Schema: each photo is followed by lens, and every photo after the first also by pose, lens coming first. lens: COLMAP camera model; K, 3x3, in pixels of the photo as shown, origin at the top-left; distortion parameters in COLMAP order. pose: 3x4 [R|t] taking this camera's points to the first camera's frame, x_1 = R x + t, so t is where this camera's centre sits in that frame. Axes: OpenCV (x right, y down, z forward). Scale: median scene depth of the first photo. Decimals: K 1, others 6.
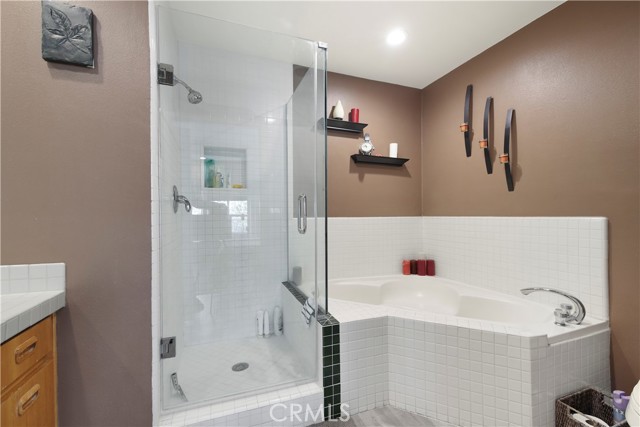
lens RADIAL K [[275.5, 0, 322.5], [0, 275.5, 213.8], [0, 0, 1]] dist [0.016796, -0.006720]
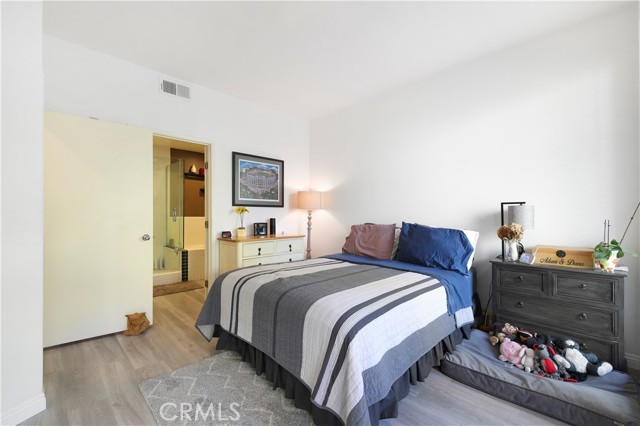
lens RADIAL K [[275.5, 0, 321.2], [0, 275.5, 214.8], [0, 0, 1]] dist [0.016796, -0.006720]
pose [[0.913971, 0.012644, 0.405582, 0.123042], [-0.009495, 0.999907, -0.009776, 0.007282], [-0.405667, 0.005084, 0.914007, -1.805497]]
